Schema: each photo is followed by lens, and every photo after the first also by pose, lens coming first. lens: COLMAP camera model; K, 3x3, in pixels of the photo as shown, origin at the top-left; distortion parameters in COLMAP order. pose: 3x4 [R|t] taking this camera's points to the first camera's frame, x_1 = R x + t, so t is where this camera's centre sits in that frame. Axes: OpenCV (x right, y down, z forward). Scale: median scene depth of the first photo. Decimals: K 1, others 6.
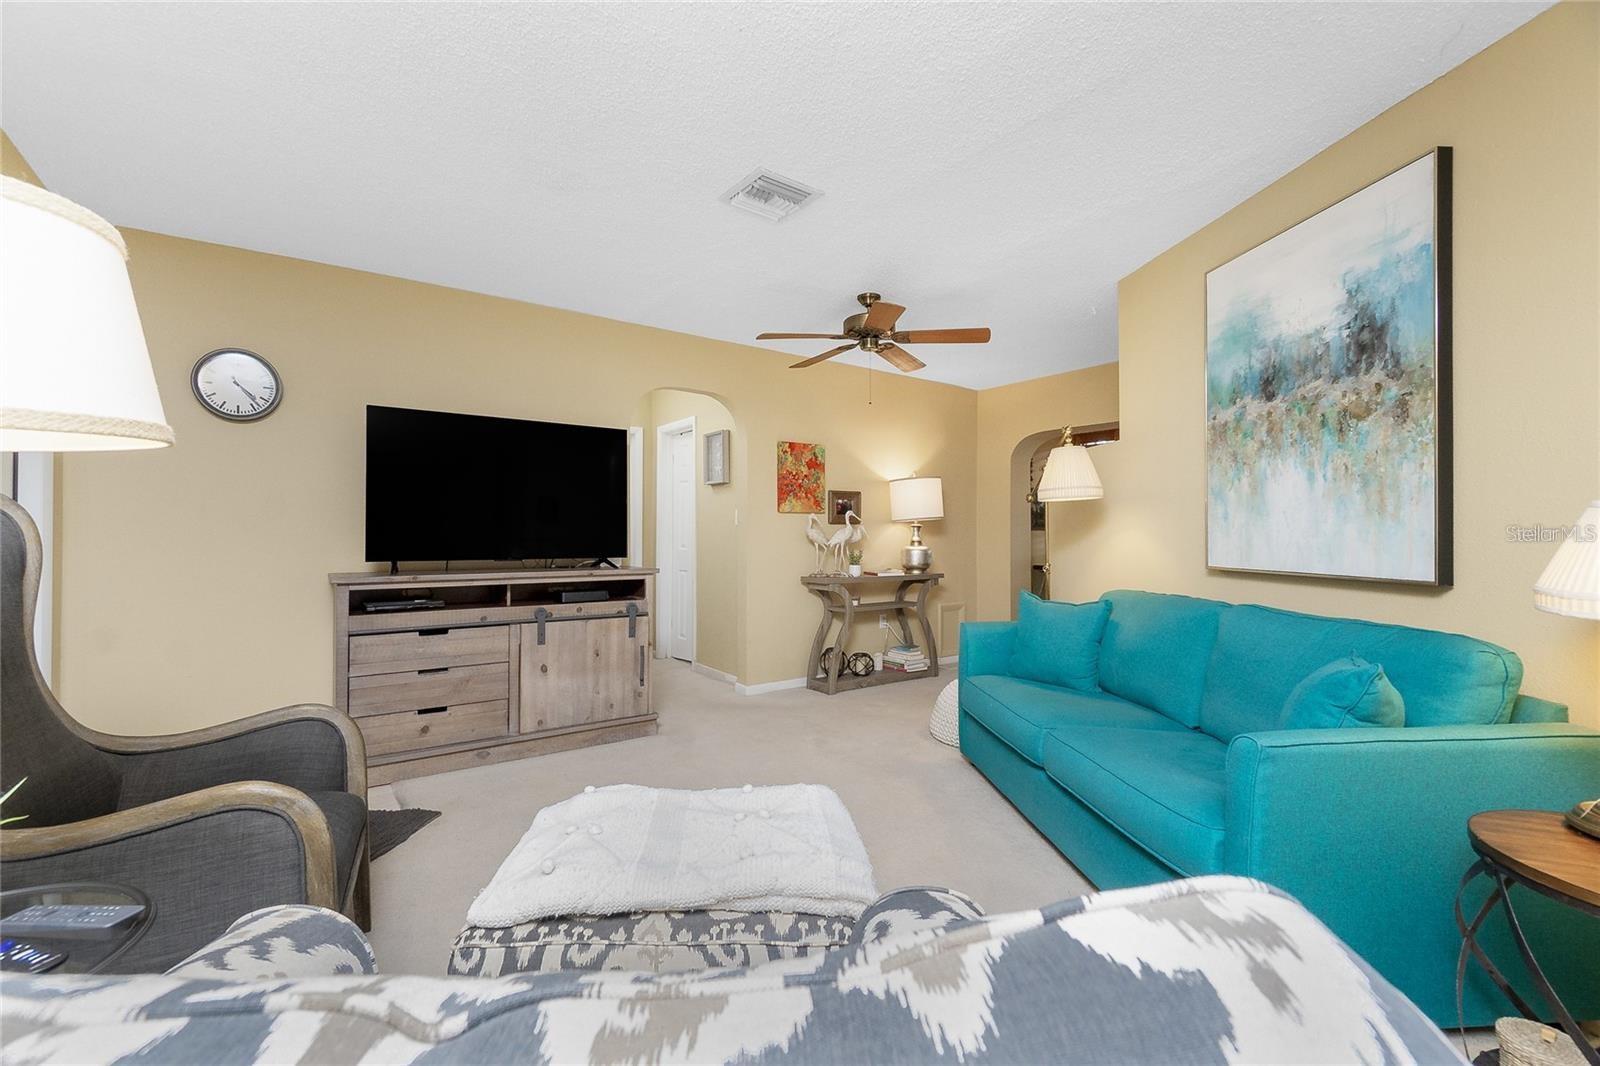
lens RADIAL K [[708.7, 0, 804.0], [0, 708.7, 524.6], [0, 0, 1]] dist [-0.002672, -0.000409]
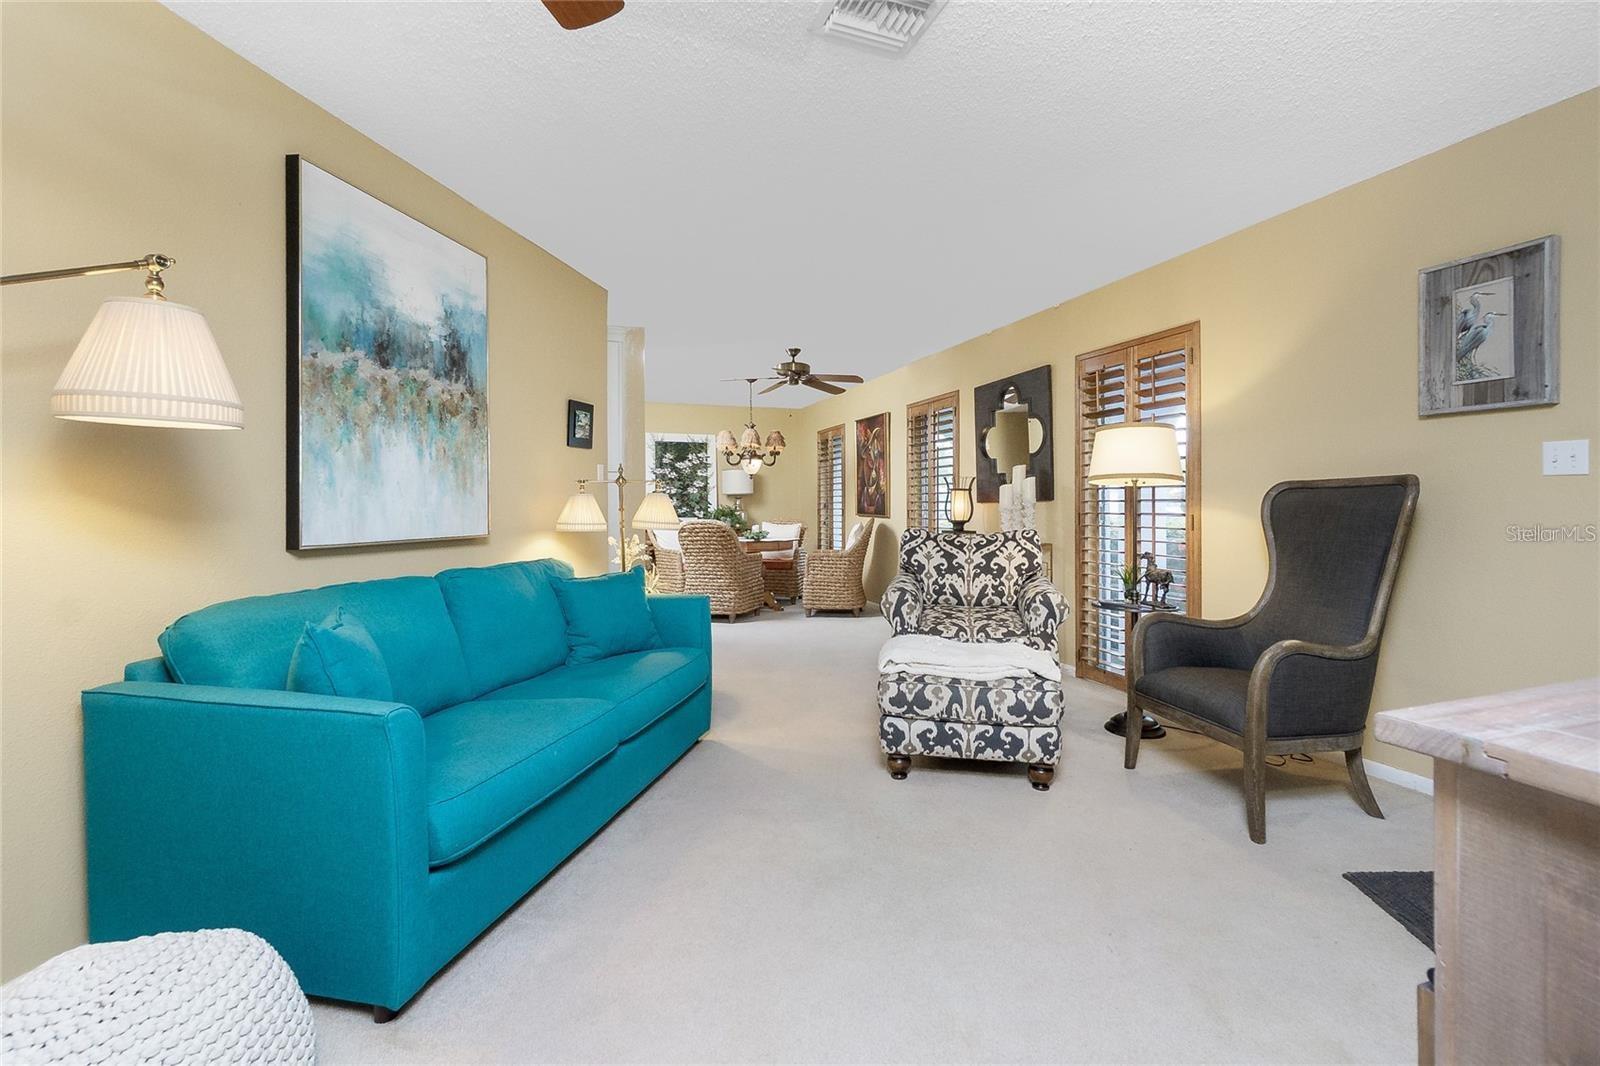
lens RADIAL K [[708.7, 0, 804.0], [0, 708.7, 524.6], [0, 0, 1]] dist [-0.002672, -0.000409]
pose [[-0.952742, 0.001272, 0.303778, -0.194493], [0.005114, 0.999917, 0.011852, 0.034082], [-0.303737, 0.012846, -0.952669, 1.783795]]
